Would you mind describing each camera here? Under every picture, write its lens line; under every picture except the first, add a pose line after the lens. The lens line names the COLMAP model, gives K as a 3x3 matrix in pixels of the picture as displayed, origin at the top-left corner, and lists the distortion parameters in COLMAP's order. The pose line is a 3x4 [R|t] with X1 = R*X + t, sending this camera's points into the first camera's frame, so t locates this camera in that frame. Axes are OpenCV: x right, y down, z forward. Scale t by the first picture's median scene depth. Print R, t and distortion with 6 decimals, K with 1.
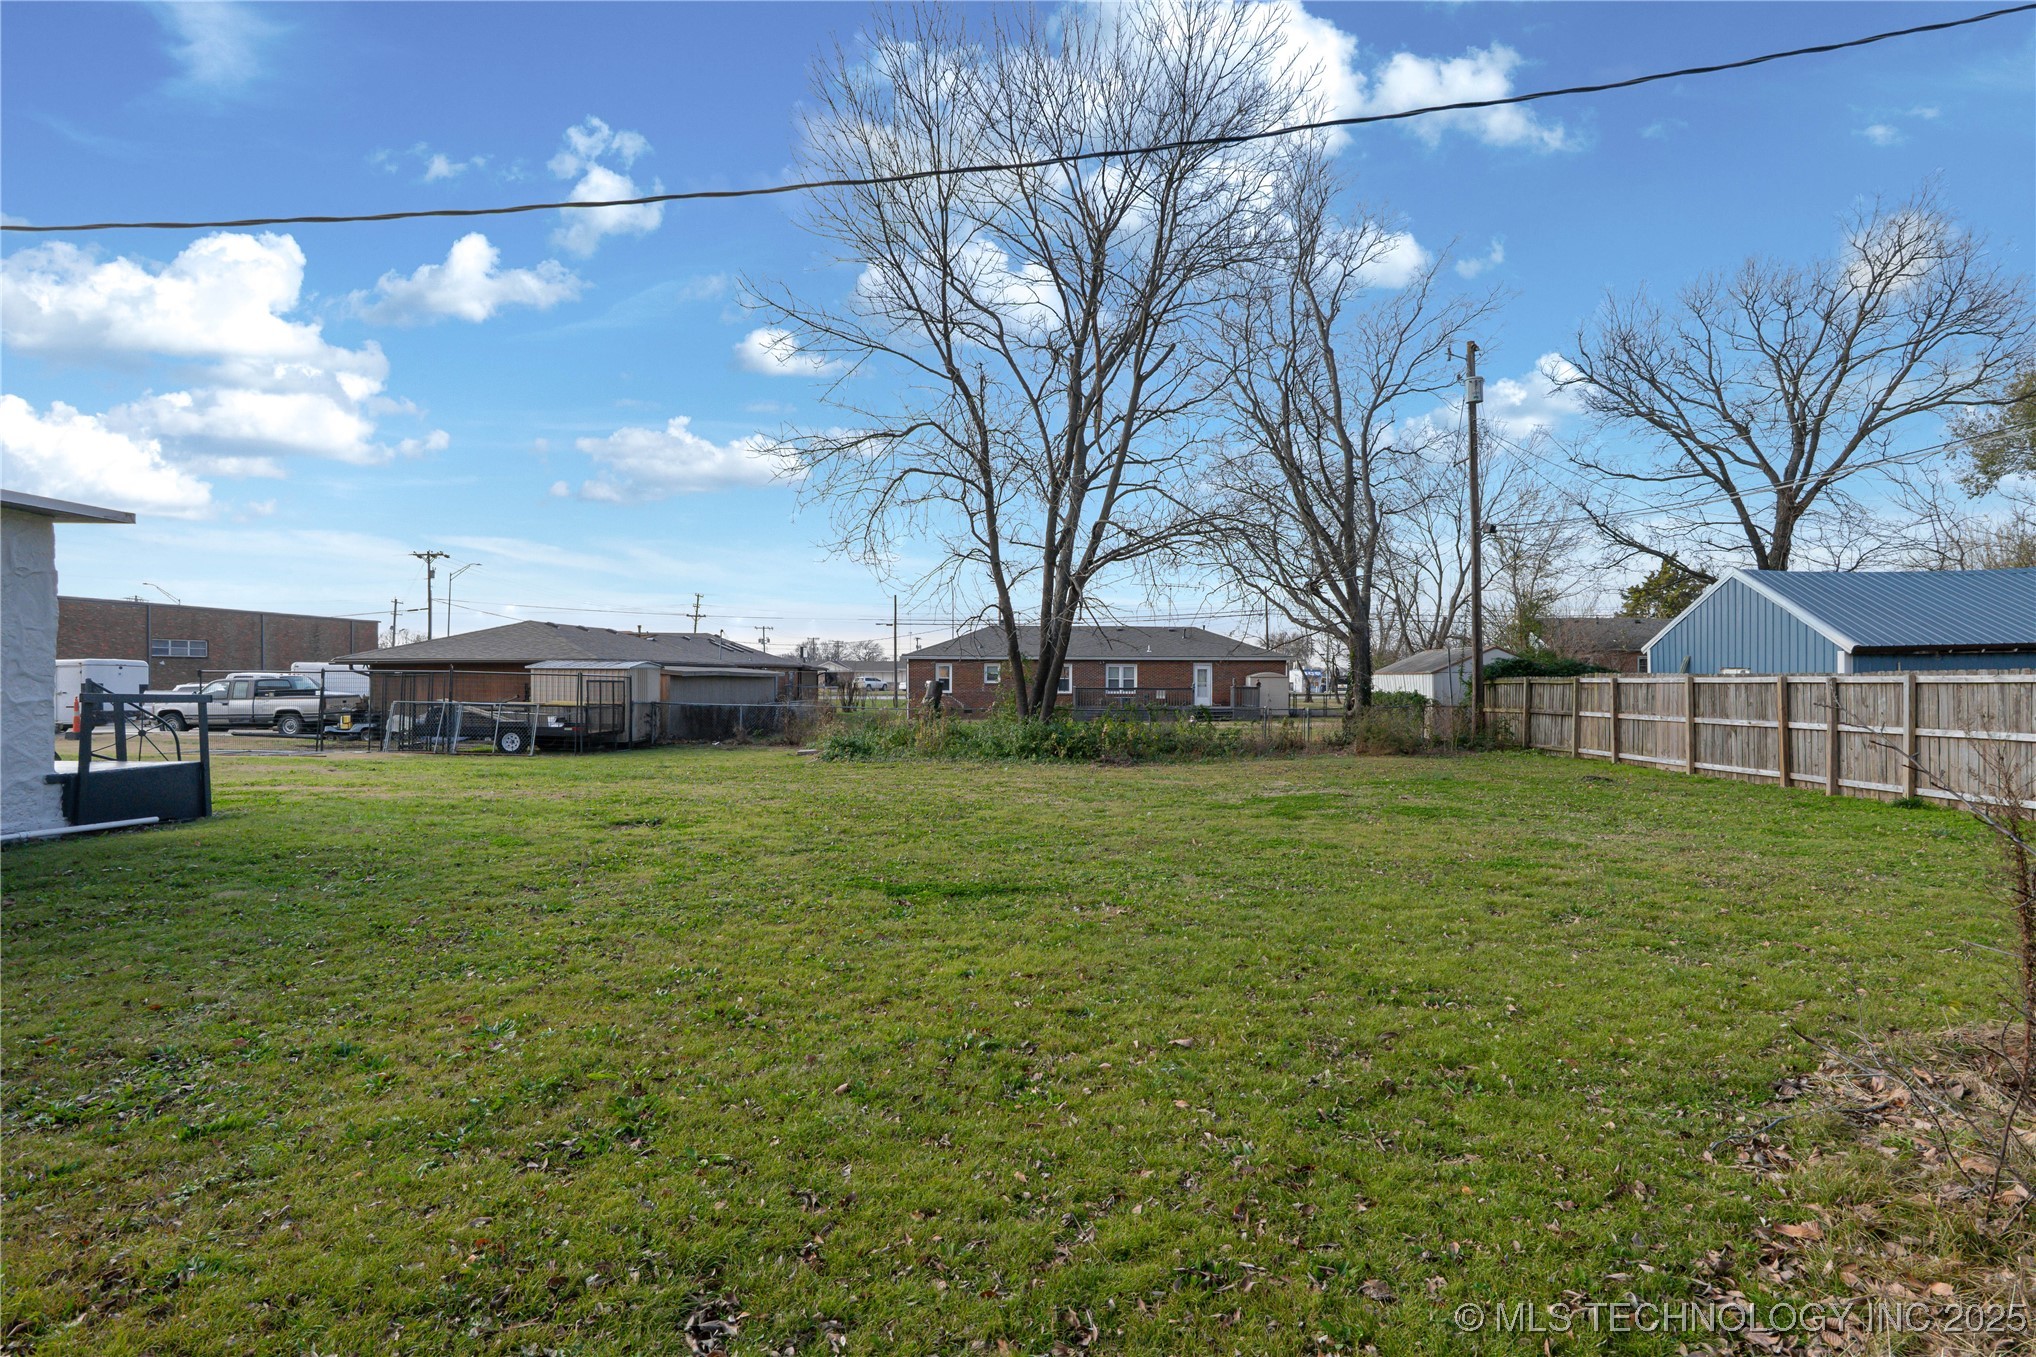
lens RADIAL K [[1076.7, 0, 1018.0], [0, 1076.7, 676.4], [0, 0, 1]] dist [-0.015635, 0.004009]
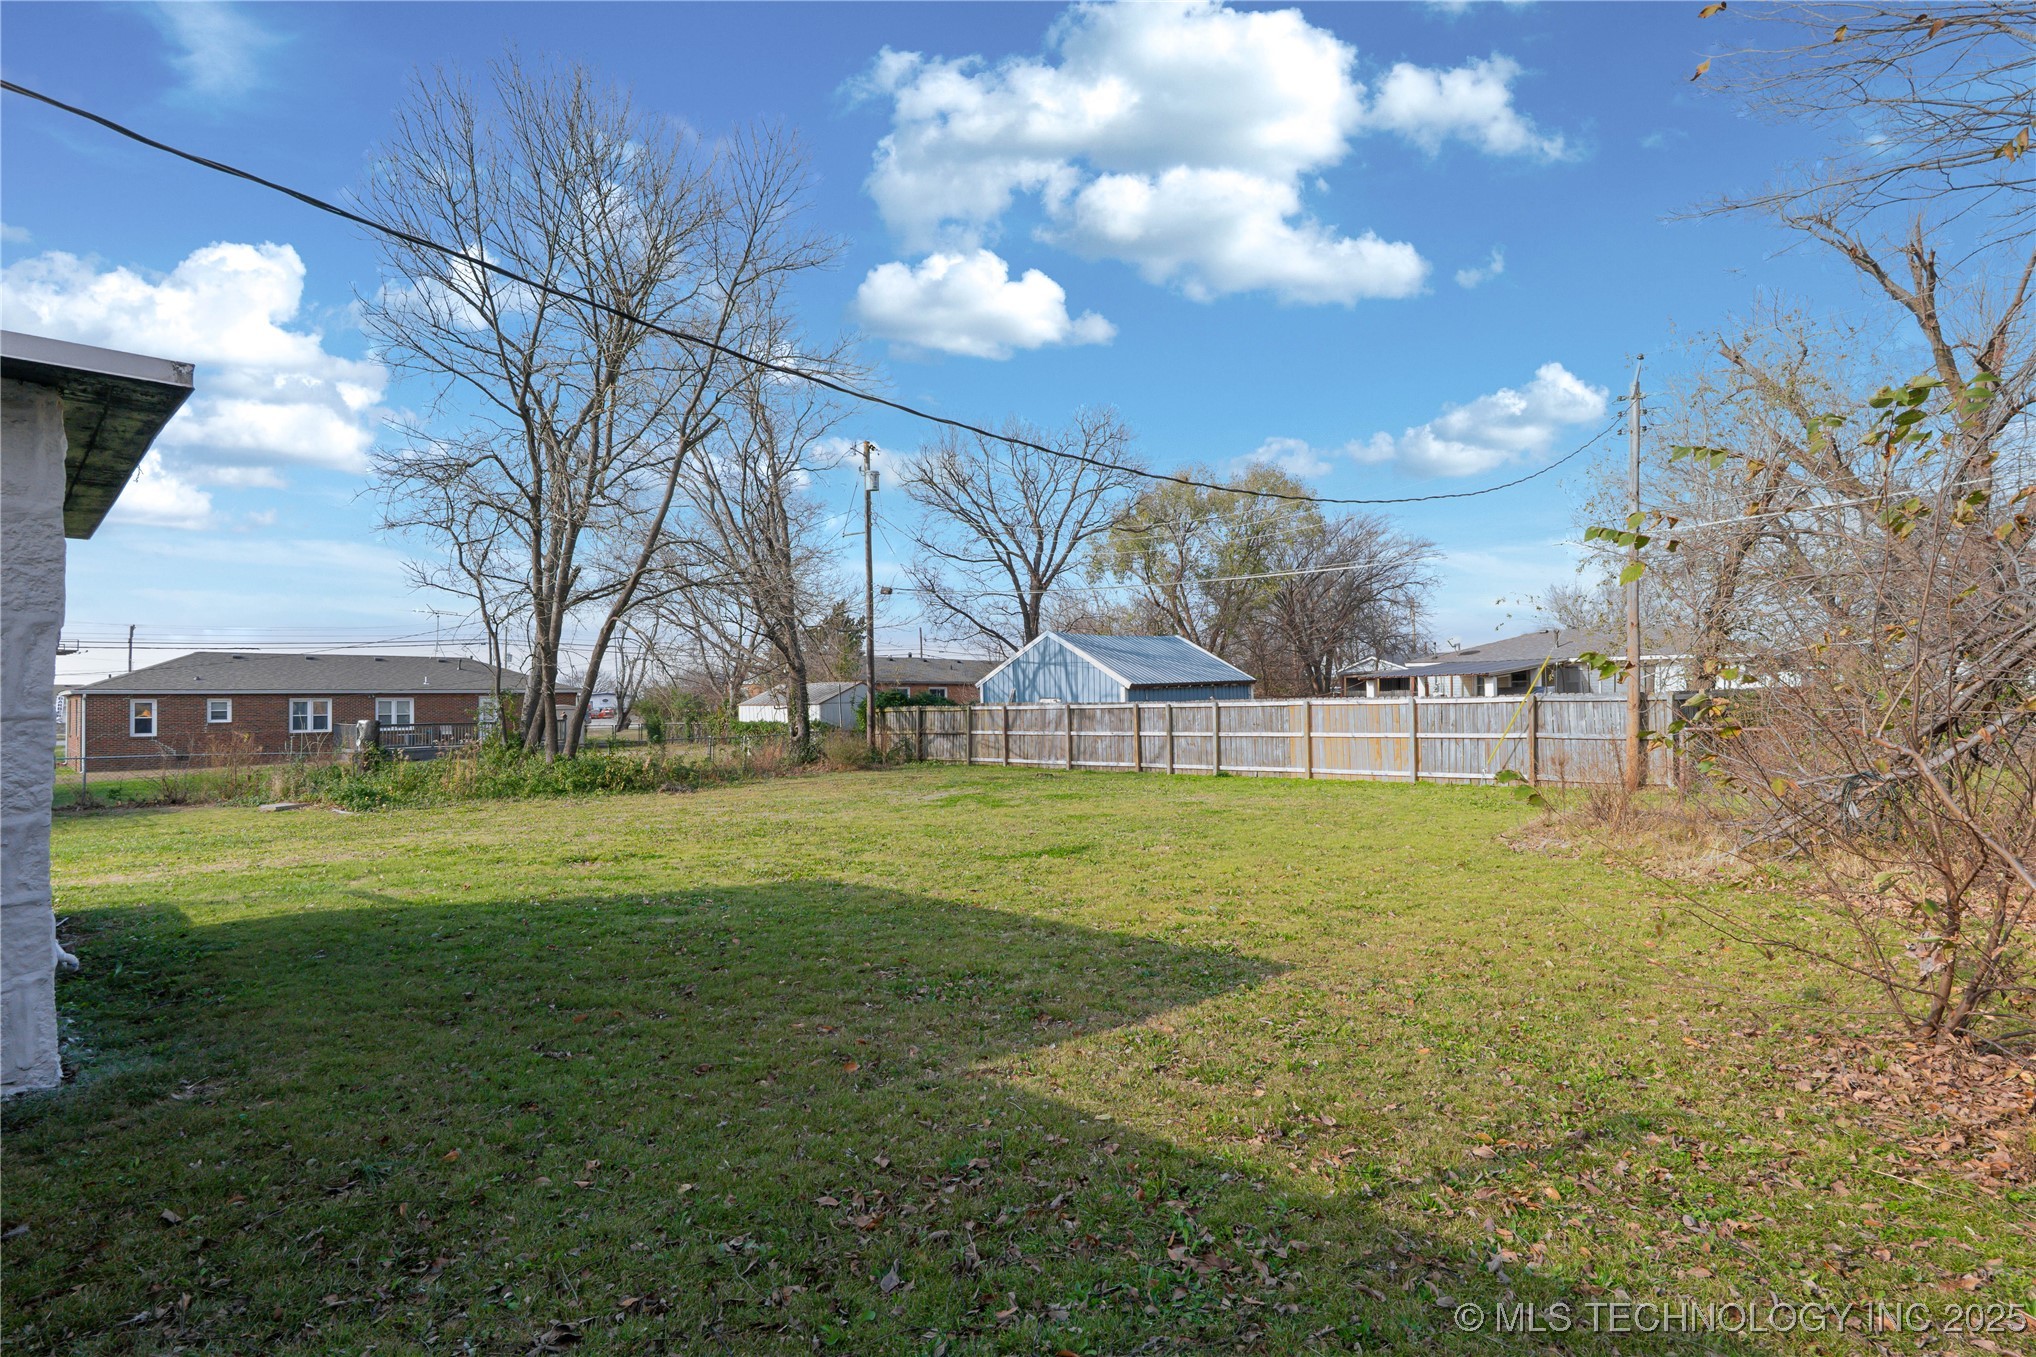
lens RADIAL K [[1076.7, 0, 1020.6], [0, 1076.7, 679.4], [0, 0, 1]] dist [-0.015635, 0.004009]
pose [[0.697607, 0.000810, 0.716480, -0.446423], [0.015464, 0.999749, -0.016187, -0.010286], [-0.716314, 0.022371, 0.697419, -0.009181]]
